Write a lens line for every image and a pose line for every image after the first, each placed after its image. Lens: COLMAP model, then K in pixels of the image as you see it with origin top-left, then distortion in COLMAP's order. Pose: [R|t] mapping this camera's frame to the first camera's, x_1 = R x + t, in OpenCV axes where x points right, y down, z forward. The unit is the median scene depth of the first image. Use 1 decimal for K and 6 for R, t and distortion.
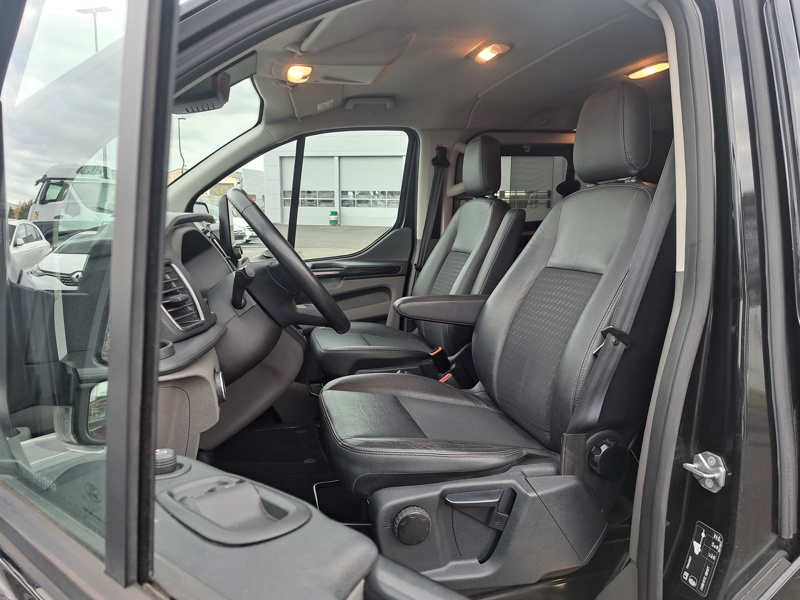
lens RADIAL K [[565.9, 0, 400.0], [0, 565.9, 300.0], [0, 0, 1]] dist [0.045063, -0.001782]
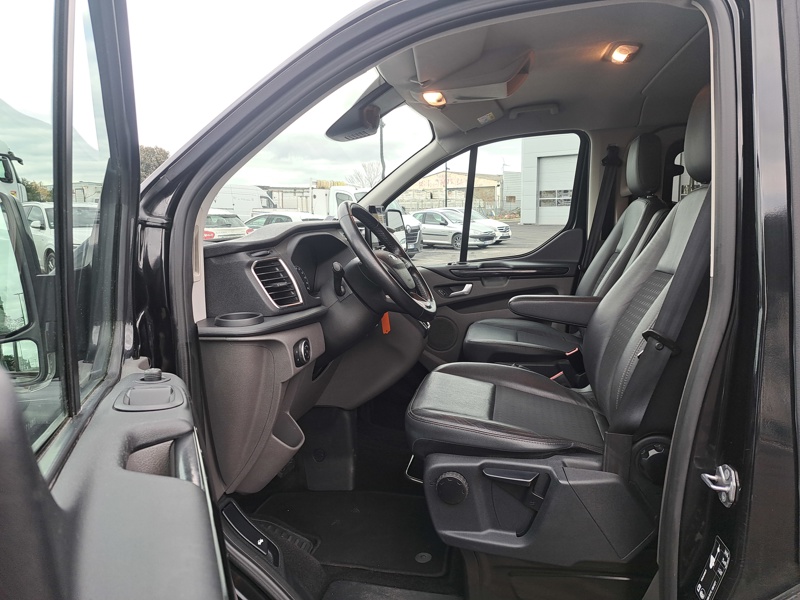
lens RADIAL K [[565.9, 0, 400.0], [0, 565.9, 300.0], [0, 0, 1]] dist [0.045063, -0.001782]
pose [[0.899445, 0.047693, -0.434424, 0.394044], [-0.047829, 0.998799, 0.010626, 0.004443], [0.434409, 0.011220, 0.900646, -0.094313]]
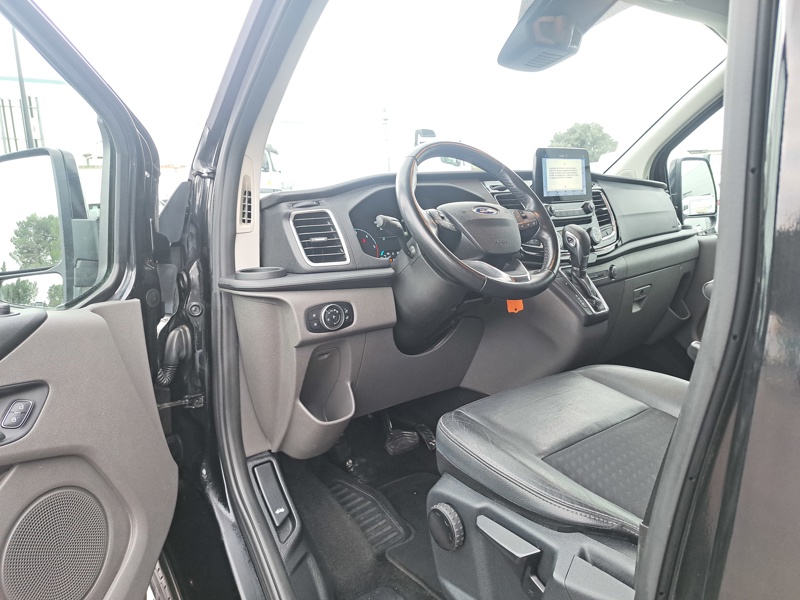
lens RADIAL K [[565.9, 0, 400.0], [0, 565.9, 300.0], [0, 0, 1]] dist [0.045063, -0.001782]
pose [[0.403979, 0.134536, -0.904821, 0.675137], [-0.092365, 0.990070, 0.105972, -0.016480], [0.910093, 0.040764, 0.412394, 0.546876]]
